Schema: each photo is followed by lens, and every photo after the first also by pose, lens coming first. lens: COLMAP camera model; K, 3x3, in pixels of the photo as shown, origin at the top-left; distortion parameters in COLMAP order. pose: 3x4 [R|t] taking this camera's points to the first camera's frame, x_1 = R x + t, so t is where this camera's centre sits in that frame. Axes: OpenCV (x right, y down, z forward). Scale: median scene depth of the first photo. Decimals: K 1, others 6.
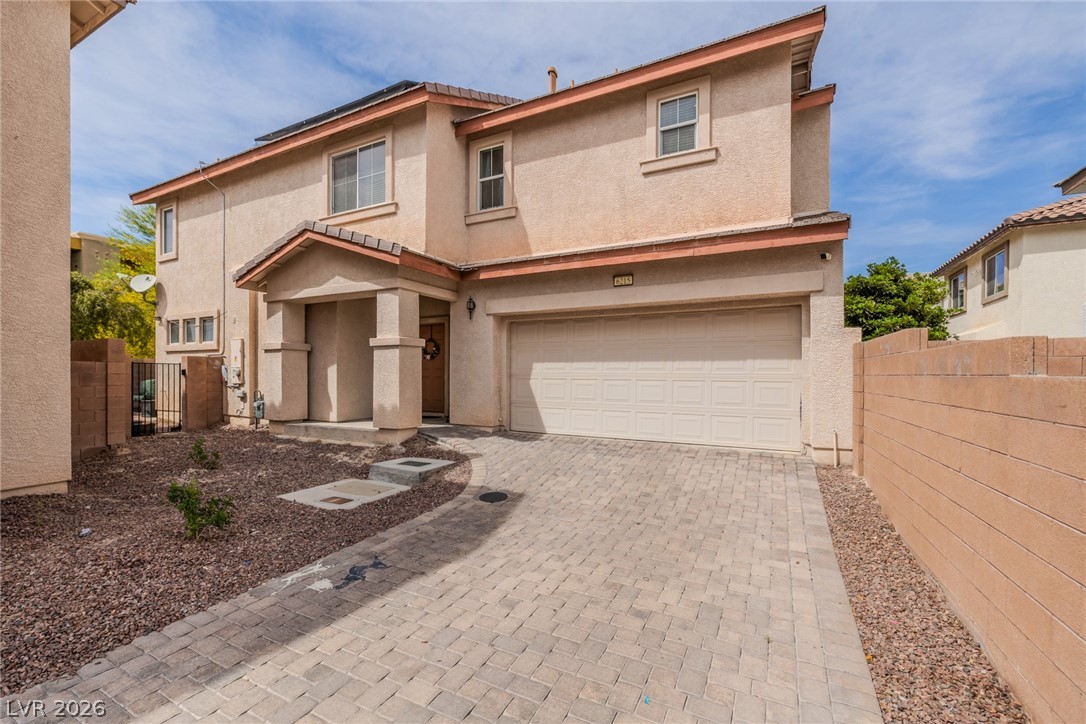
lens RADIAL K [[463.6, 0, 522.0], [0, 463.6, 377.4], [0, 0, 1]] dist [0.002793, 0.000020]
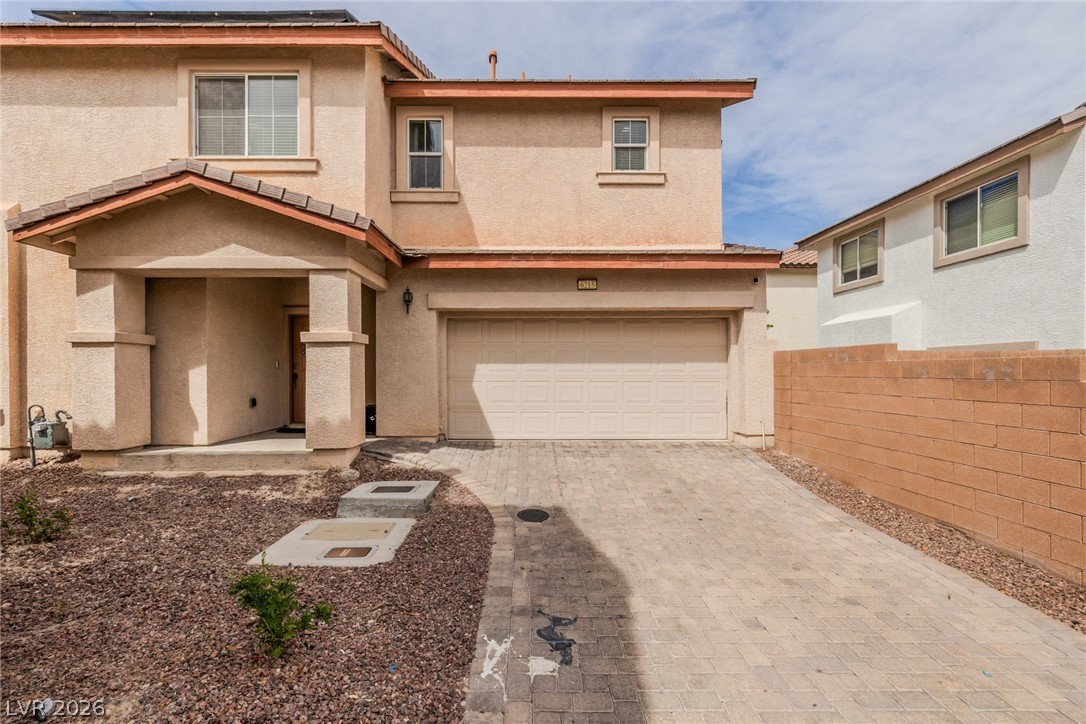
lens RADIAL K [[463.6, 0, 518.4], [0, 463.6, 372.8], [0, 0, 1]] dist [0.002793, 0.000020]
pose [[0.880663, -0.006744, 0.473696, -0.374190], [0.008526, 0.999962, -0.001613, -0.012834], [-0.473667, 0.005459, 0.880687, 0.160378]]
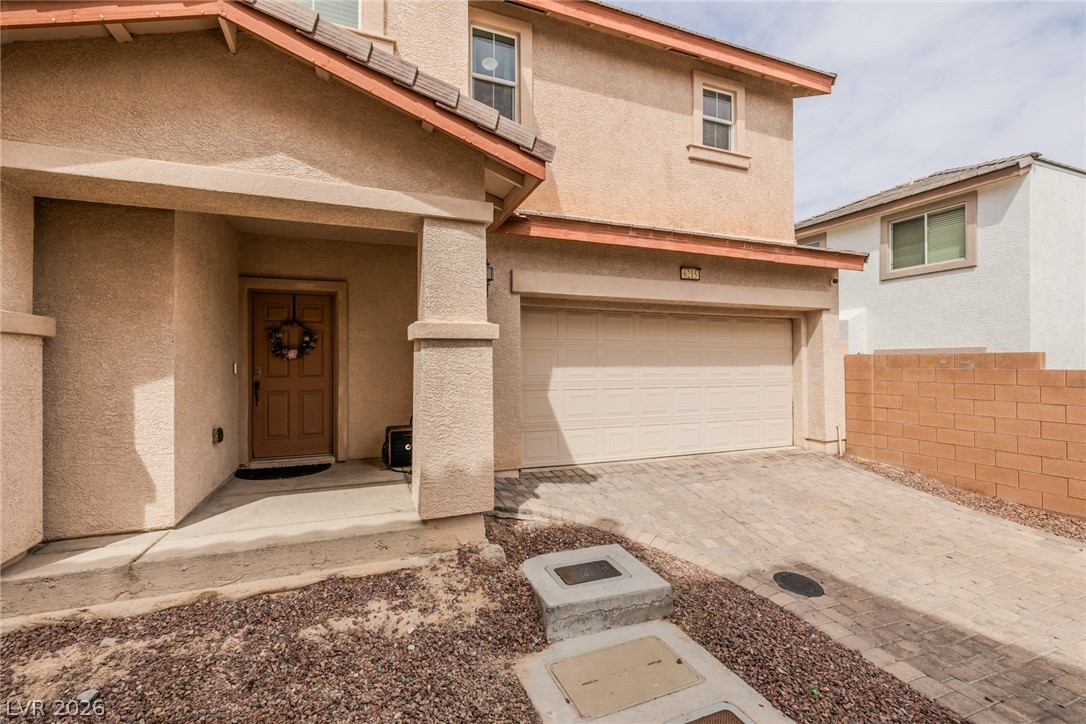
lens RADIAL K [[463.6, 0, 517.7], [0, 463.6, 358.8], [0, 0, 1]] dist [0.002793, 0.000020]
pose [[0.653280, 0.000005, 0.757117, -0.600200], [0.009072, 0.999928, -0.007835, -0.043630], [-0.757062, 0.011987, 0.653233, 0.634845]]
